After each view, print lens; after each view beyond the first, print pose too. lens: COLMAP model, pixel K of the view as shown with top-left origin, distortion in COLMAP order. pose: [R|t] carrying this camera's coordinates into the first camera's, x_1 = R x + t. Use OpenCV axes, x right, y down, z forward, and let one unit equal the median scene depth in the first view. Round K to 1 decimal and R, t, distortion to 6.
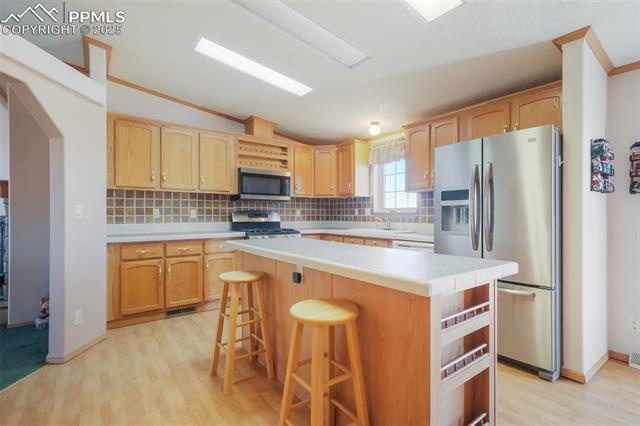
lens RADIAL K [[295.3, 0, 315.8], [0, 295.3, 214.2], [0, 0, 1]] dist [-0.000248, -0.000289]
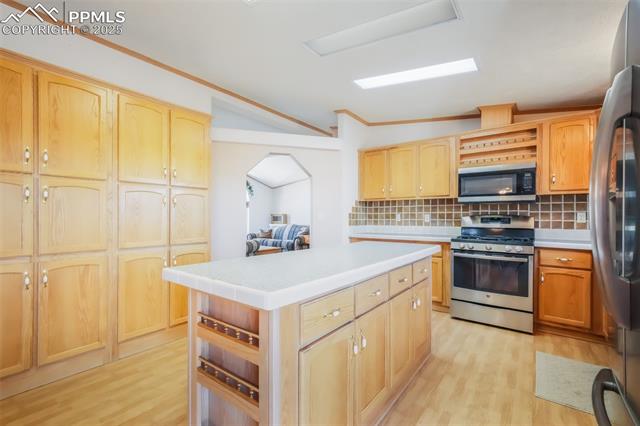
lens RADIAL K [[277.3, 0, 323.0], [0, 277.3, 215.7], [0, 0, 1]] dist [0.000790, 0.000127]
pose [[0.292832, -0.008072, -0.956130, 0.454050], [-0.003587, 0.999948, -0.009541, 0.000298], [0.956157, 0.006223, 0.292787, 0.324586]]
